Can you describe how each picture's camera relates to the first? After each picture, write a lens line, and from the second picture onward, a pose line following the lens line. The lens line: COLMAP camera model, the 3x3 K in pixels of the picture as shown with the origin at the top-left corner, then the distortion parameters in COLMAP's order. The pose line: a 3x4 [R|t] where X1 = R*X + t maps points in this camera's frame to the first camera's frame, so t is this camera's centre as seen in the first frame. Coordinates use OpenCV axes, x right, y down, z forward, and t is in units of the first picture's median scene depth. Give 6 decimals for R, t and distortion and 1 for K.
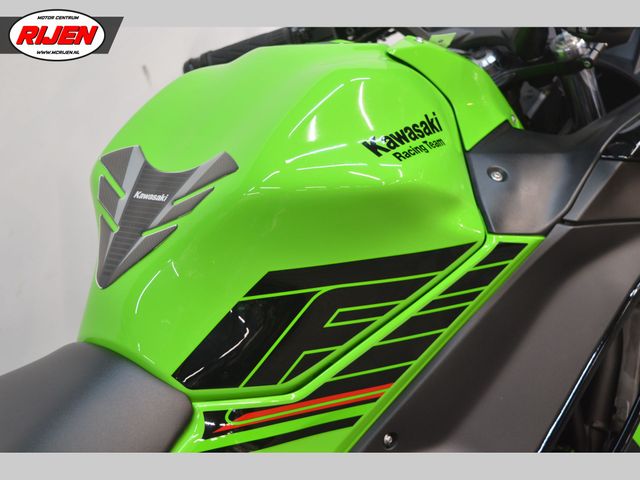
lens RADIAL K [[1006.7, 0, 321.0], [0, 1006.7, 241.9], [0, 0, 1]] dist [0.005773, 0.000000]
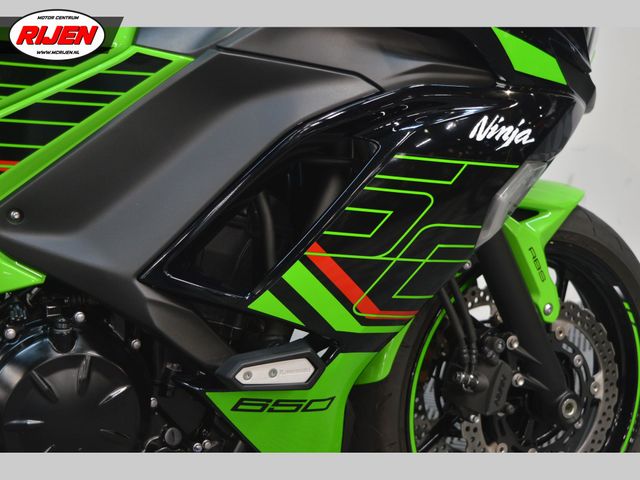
lens RADIAL K [[1006.7, 0, 319.5], [0, 1006.7, 243.1], [0, 0, 1]] dist [0.005773, 0.000000]
pose [[0.931560, 0.144416, -0.333675, 0.771019], [-0.160668, 0.986775, -0.021474, 0.199793], [0.326161, 0.073615, 0.942443, 0.060910]]
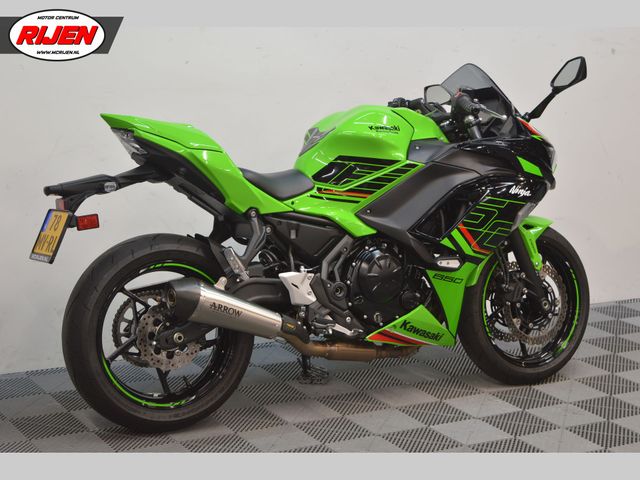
lens RADIAL K [[1313.7, 0, 318.6], [0, 1313.7, 236.4], [0, 0, 1]] dist [0.075094, 0.000000]
pose [[0.940752, 0.125751, -0.314916, 1.400030], [-0.179437, 0.972627, -0.147648, 1.017592], [0.287729, 0.195408, 0.937565, -3.452839]]
